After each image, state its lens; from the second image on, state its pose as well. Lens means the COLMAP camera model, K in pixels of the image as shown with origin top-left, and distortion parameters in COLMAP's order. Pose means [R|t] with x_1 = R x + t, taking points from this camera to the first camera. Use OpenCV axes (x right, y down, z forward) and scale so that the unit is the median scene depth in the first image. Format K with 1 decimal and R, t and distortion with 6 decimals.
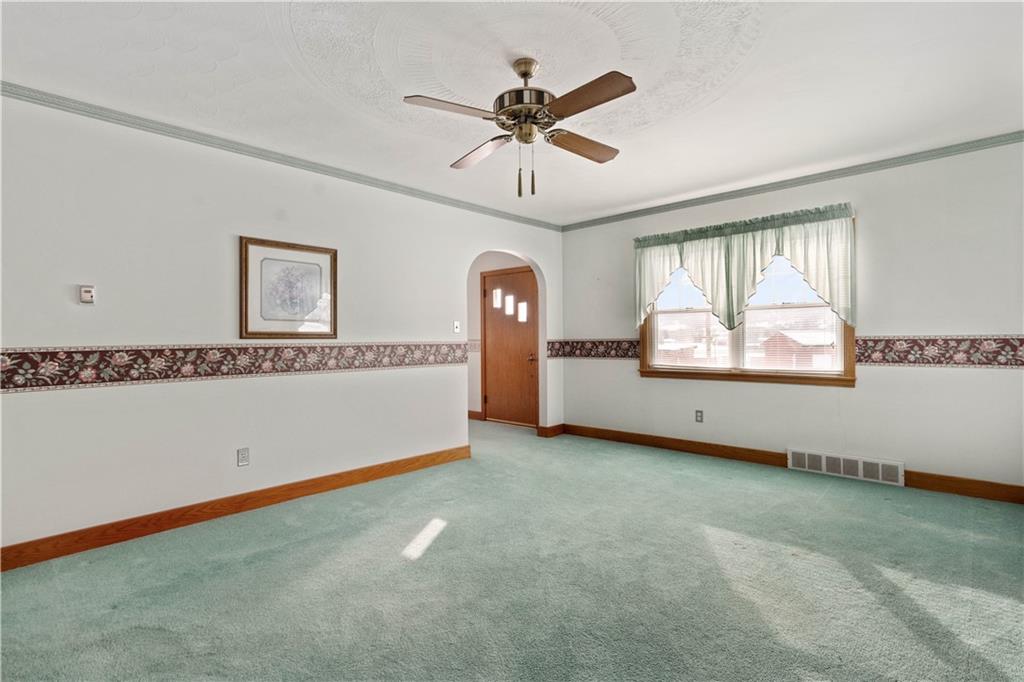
lens RADIAL K [[490.6, 0, 509.1], [0, 490.6, 337.3], [0, 0, 1]] dist [0.009073, -0.000048]
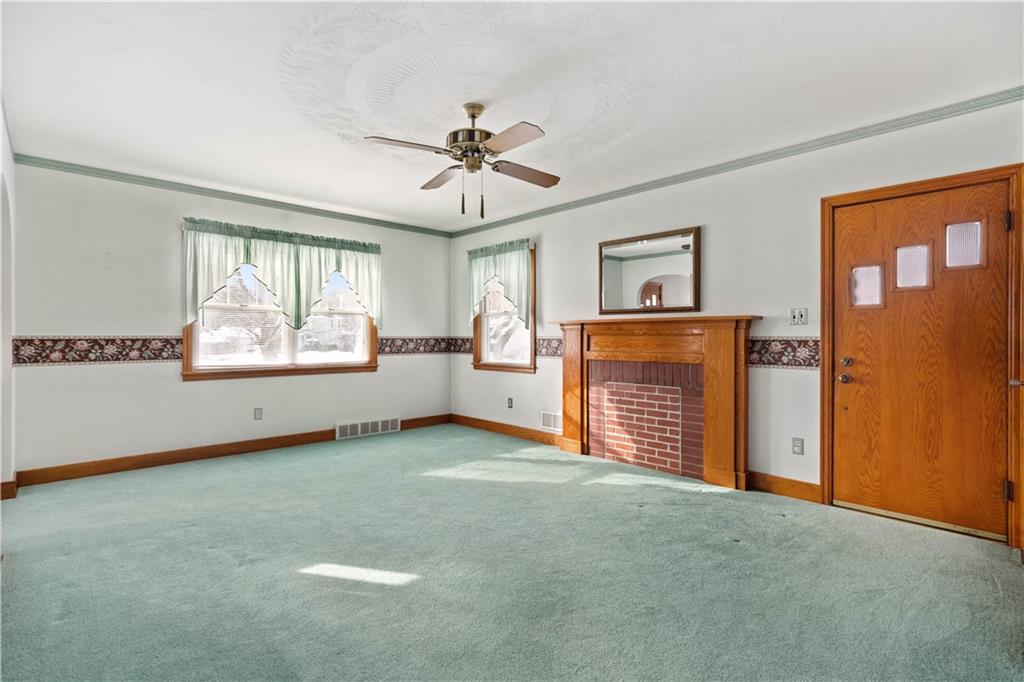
lens RADIAL K [[490.6, 0, 510.7], [0, 490.6, 335.5], [0, 0, 1]] dist [0.009073, -0.000048]
pose [[0.062997, 0.011285, 0.997950, -0.630598], [-0.009128, 0.999901, -0.010731, 0.006524], [-0.997972, -0.008433, 0.063094, 0.447128]]
